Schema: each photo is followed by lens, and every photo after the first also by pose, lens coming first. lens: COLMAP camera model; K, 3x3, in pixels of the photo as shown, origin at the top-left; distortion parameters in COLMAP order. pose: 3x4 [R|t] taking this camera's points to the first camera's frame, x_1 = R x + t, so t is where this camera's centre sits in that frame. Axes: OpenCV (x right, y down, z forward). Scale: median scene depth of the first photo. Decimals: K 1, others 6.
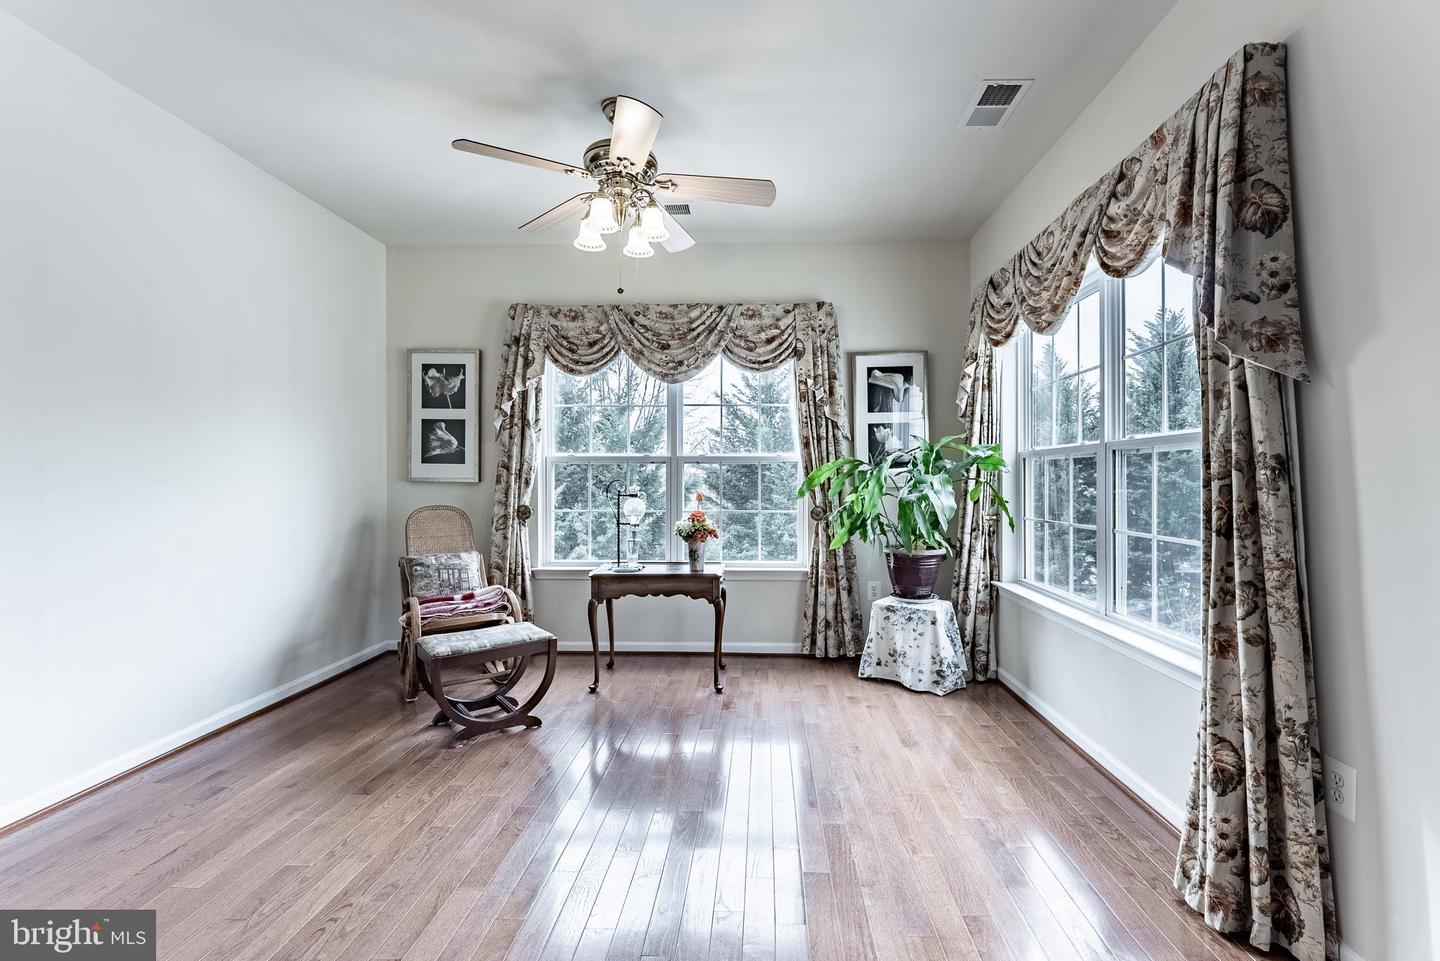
lens RADIAL K [[628.9, 0, 742.2], [0, 628.9, 480.6], [0, 0, 1]] dist [-0.005570, 0.000632]
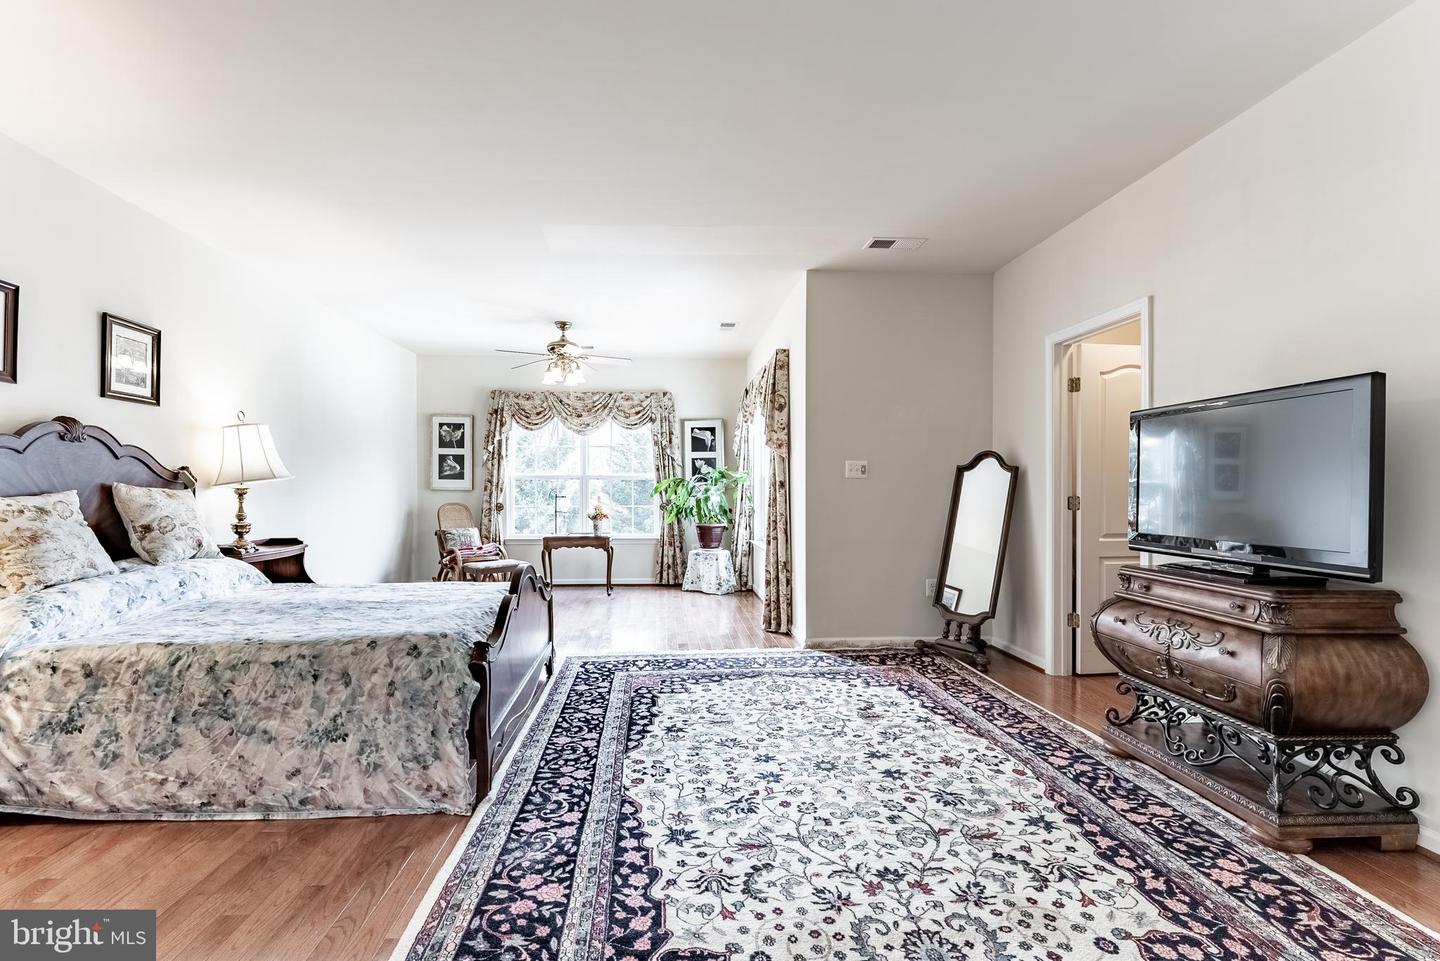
lens RADIAL K [[645.6, 0, 710.5], [0, 645.6, 491.5], [0, 0, 1]] dist [-0.005297, 0.000830]
pose [[0.994193, -0.001408, 0.107599, 0.053447], [0.000995, 0.999992, 0.003892, 0.000348], [-0.107604, -0.003763, 0.994187, -0.907099]]
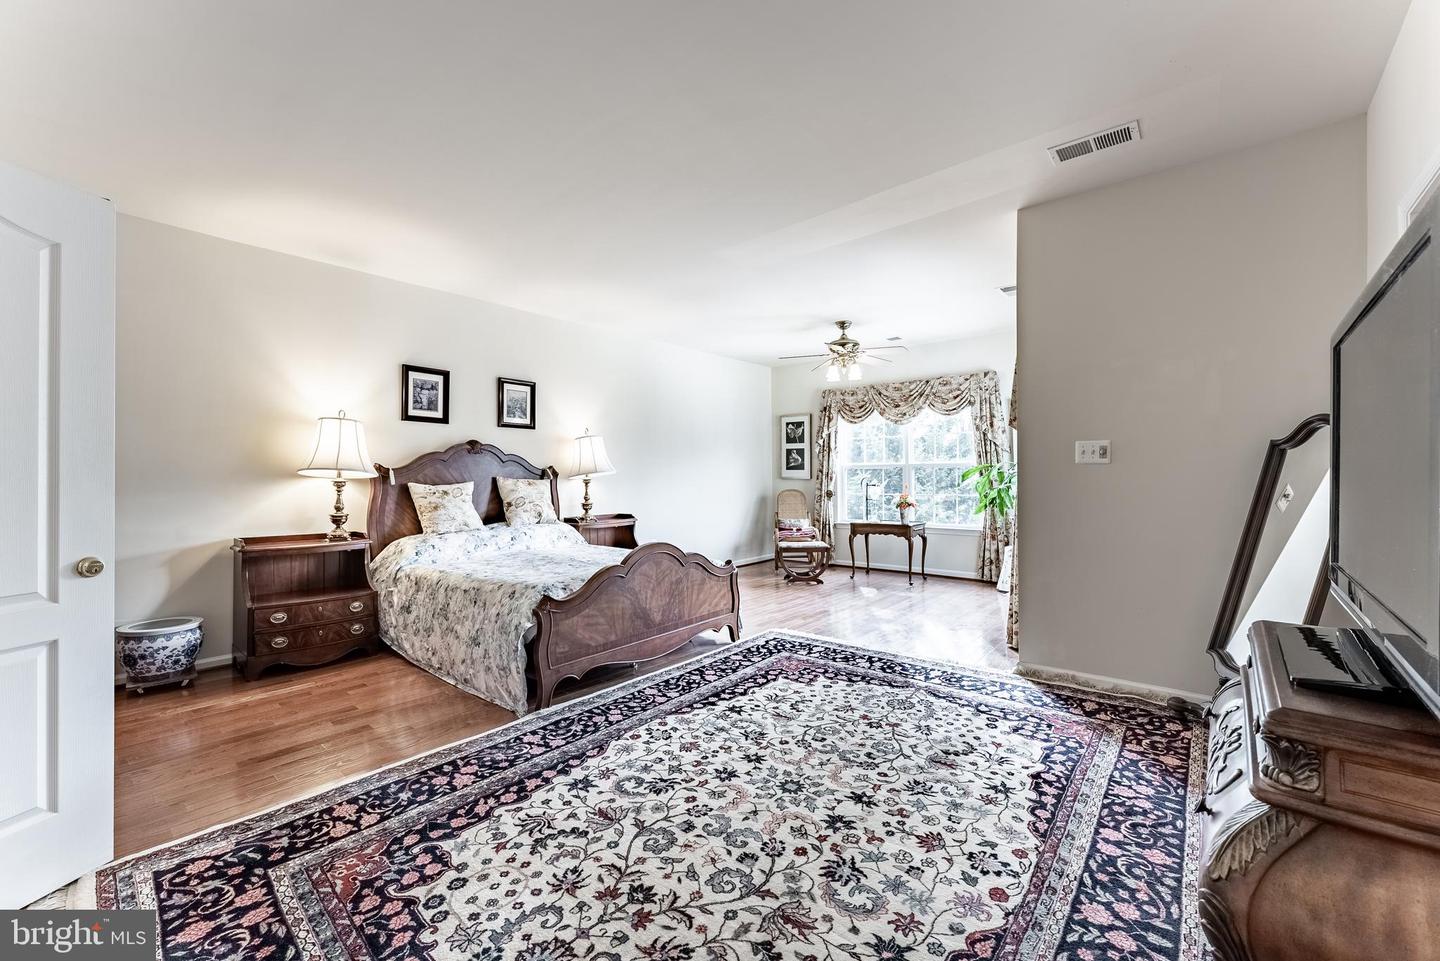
lens RADIAL K [[599.1, 0, 711.0], [0, 599.1, 475.7], [0, 0, 1]] dist [-0.000307, -0.000015]
pose [[0.780002, -0.007725, -0.625730, 0.559696], [0.007075, 0.999969, -0.003525, -0.003139], [0.625737, -0.001678, 0.780032, -0.734839]]
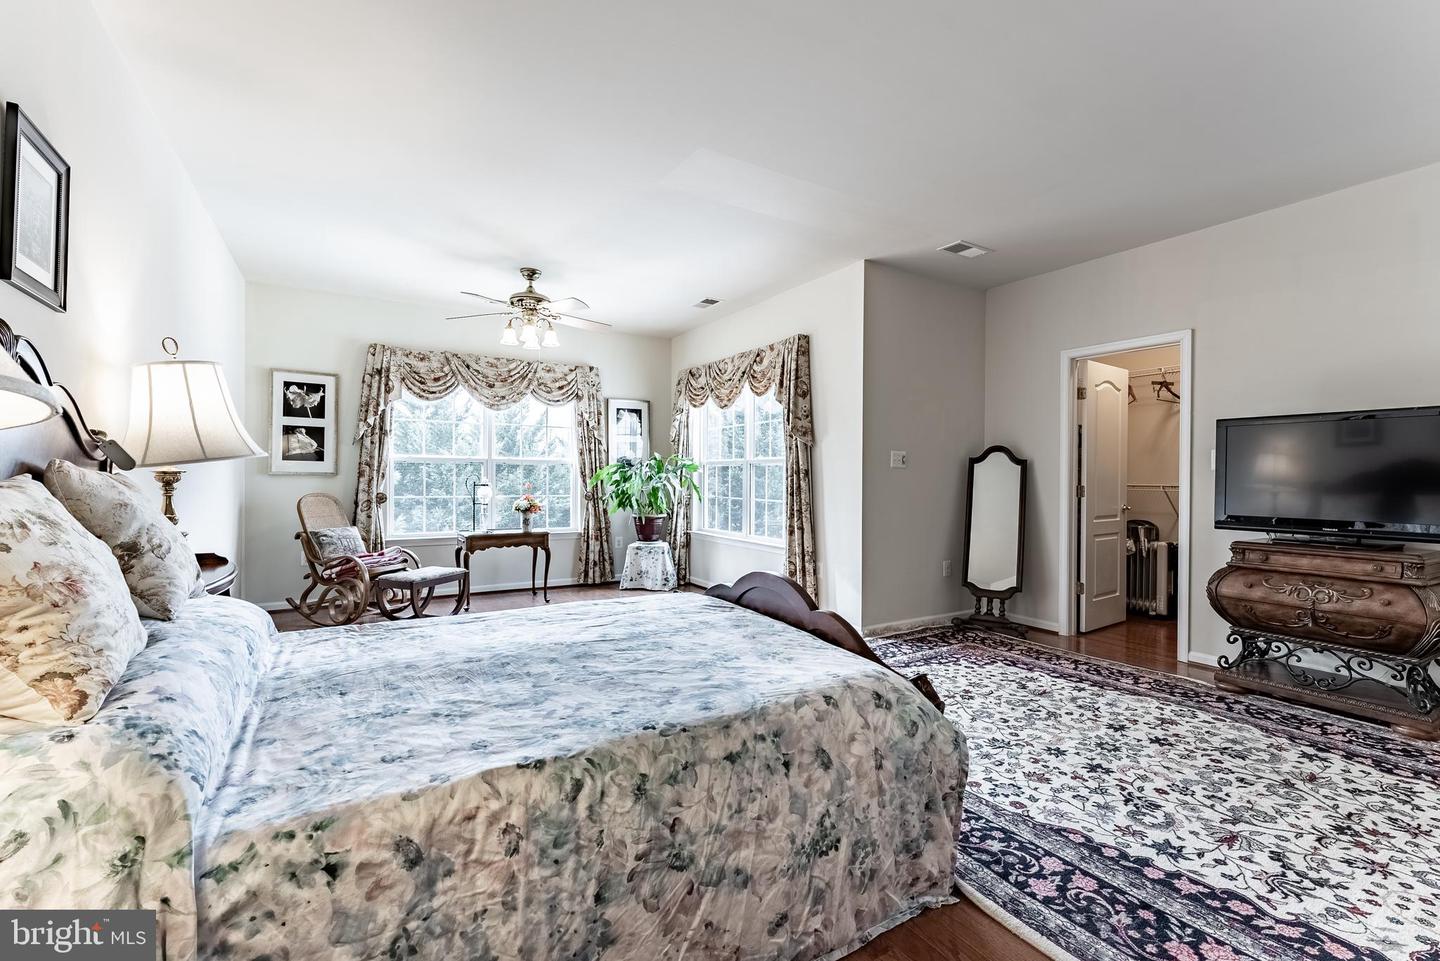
lens RADIAL K [[628.9, 0, 742.2], [0, 628.9, 480.6], [0, 0, 1]] dist [-0.005570, 0.000632]
pose [[0.822107, 0.002139, 0.569330, -0.485323], [-0.006417, 0.999964, 0.005510, 0.000154], [-0.569298, -0.008183, 0.822091, -0.570650]]
